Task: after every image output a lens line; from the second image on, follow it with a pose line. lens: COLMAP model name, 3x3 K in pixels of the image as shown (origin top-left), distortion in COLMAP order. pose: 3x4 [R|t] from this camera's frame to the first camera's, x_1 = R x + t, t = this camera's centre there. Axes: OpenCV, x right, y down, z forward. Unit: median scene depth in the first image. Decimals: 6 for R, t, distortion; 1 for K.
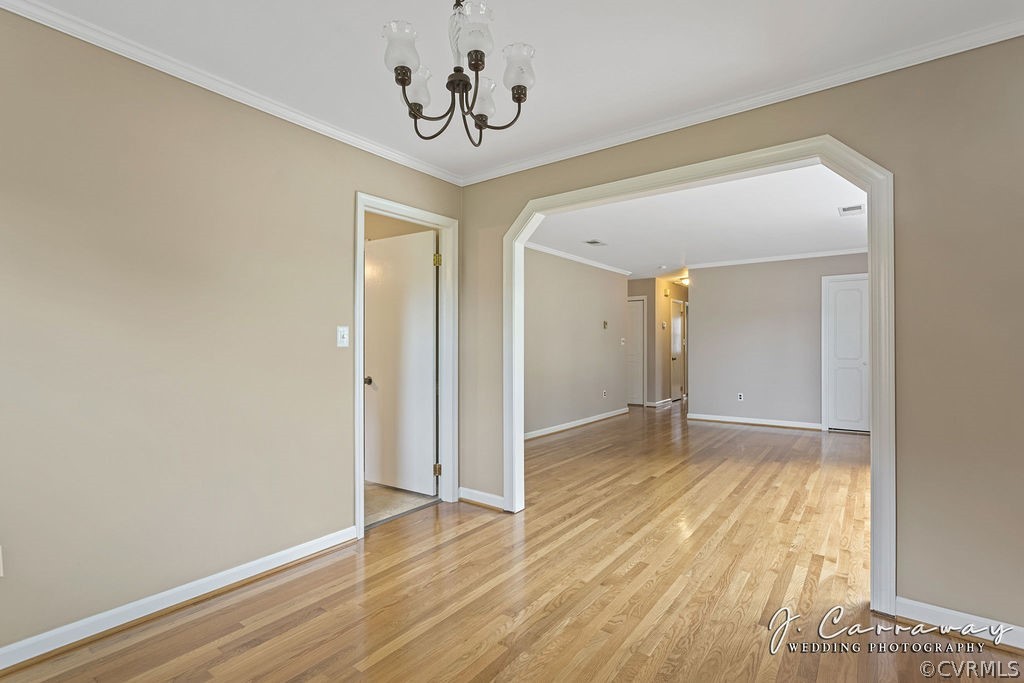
lens RADIAL K [[496.6, 0, 510.6], [0, 496.6, 343.9], [0, 0, 1]] dist [-0.001702, 0.004271]
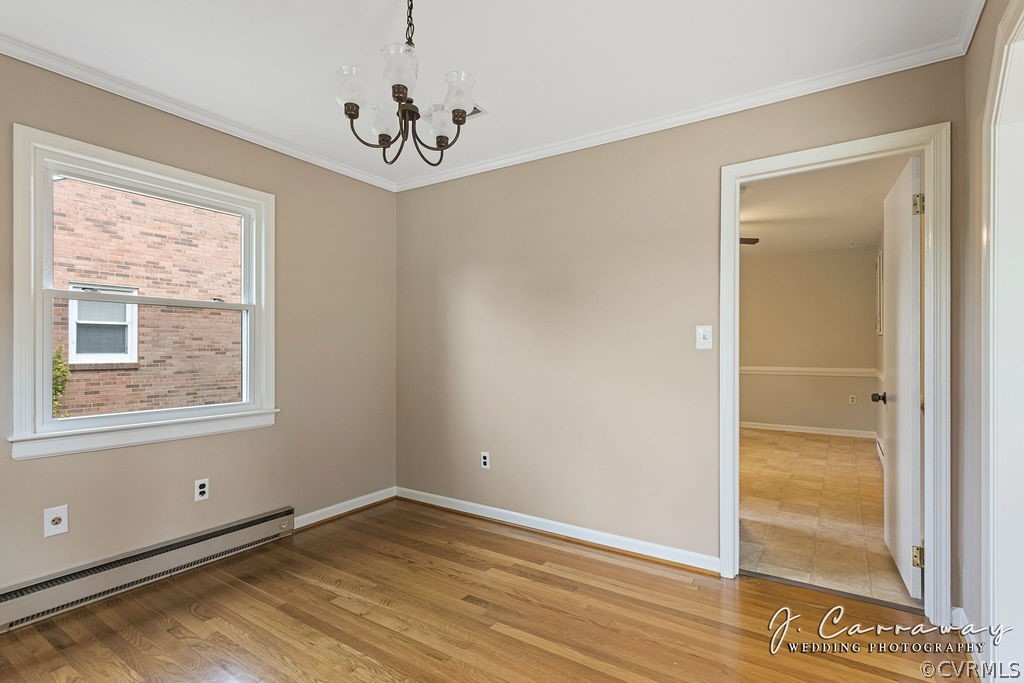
lens RADIAL K [[496.6, 0, 516.8], [0, 496.6, 344.5], [0, 0, 1]] dist [-0.001702, 0.004271]
pose [[0.054397, -0.001480, -0.998518, 0.574095], [0.002706, 0.999995, -0.001335, -0.001932], [0.998516, -0.002630, 0.054401, 0.663894]]
